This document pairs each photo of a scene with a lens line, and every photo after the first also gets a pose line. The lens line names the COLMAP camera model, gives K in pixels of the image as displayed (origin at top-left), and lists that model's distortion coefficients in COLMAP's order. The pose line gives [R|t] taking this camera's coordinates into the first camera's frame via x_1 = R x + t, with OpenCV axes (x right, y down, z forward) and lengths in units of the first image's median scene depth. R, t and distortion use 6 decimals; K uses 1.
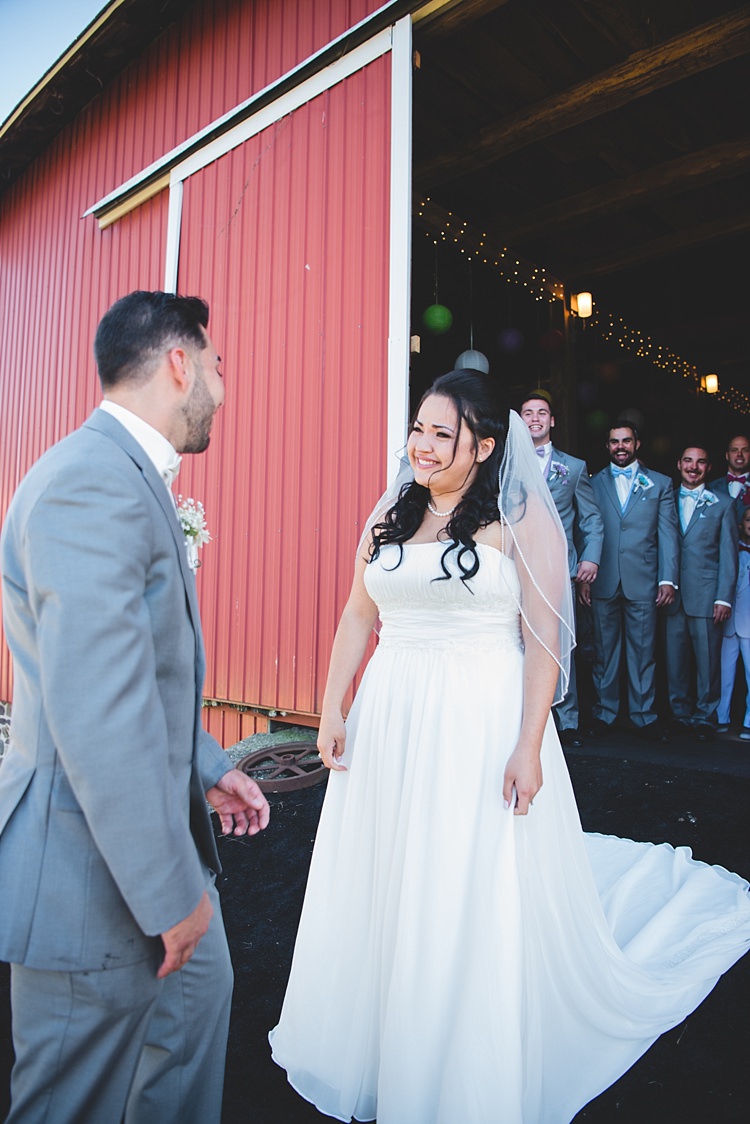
lens RADIAL K [[781.2, 0, 375.0], [0, 781.2, 562.0], [0, 0, 1]] dist [0.002512, -0.000155]
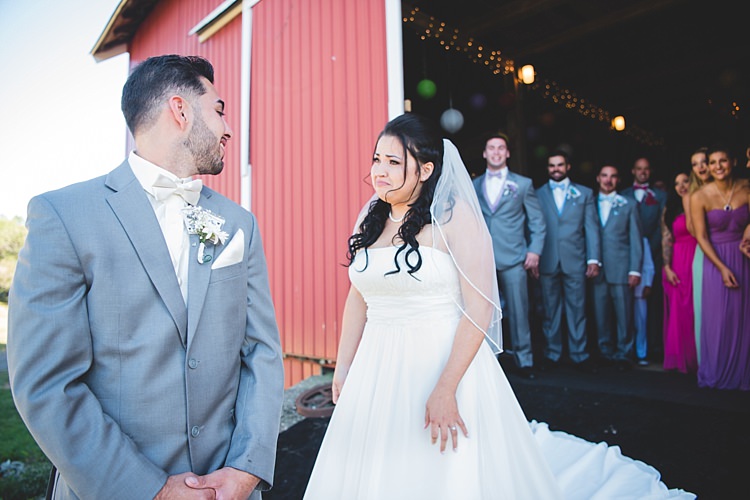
lens RADIAL K [[513.4, 0, 375.0], [0, 513.4, 250.0], [0, 0, 1]] dist [-0.006816, -0.000609]
pose [[0.997773, -0.042976, -0.051015, 0.023785], [0.042532, 0.999047, -0.009753, -0.002325], [0.051386, 0.007562, 0.998650, 0.036381]]
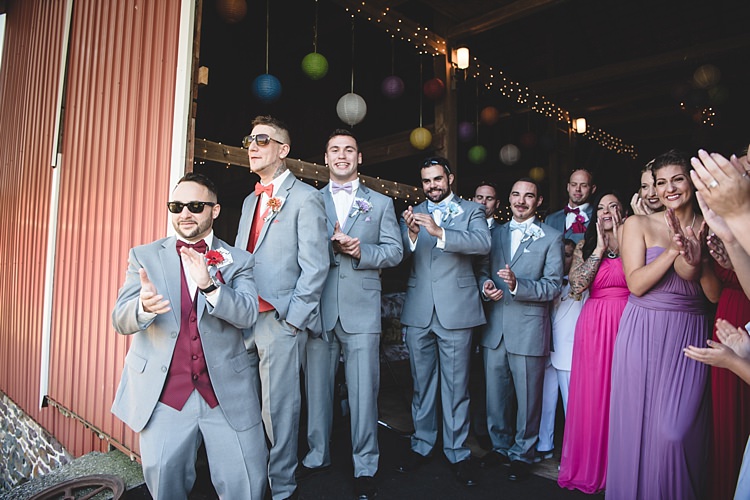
lens RADIAL K [[516.1, 0, 374.1], [0, 516.1, 230.0], [0, 0, 1]] dist [0.033645, -0.000587]
pose [[0.999387, 0.020277, -0.028531, 0.246253], [-0.020938, 0.999515, -0.023062, -0.068152], [0.028050, 0.023646, 0.999327, 0.317086]]
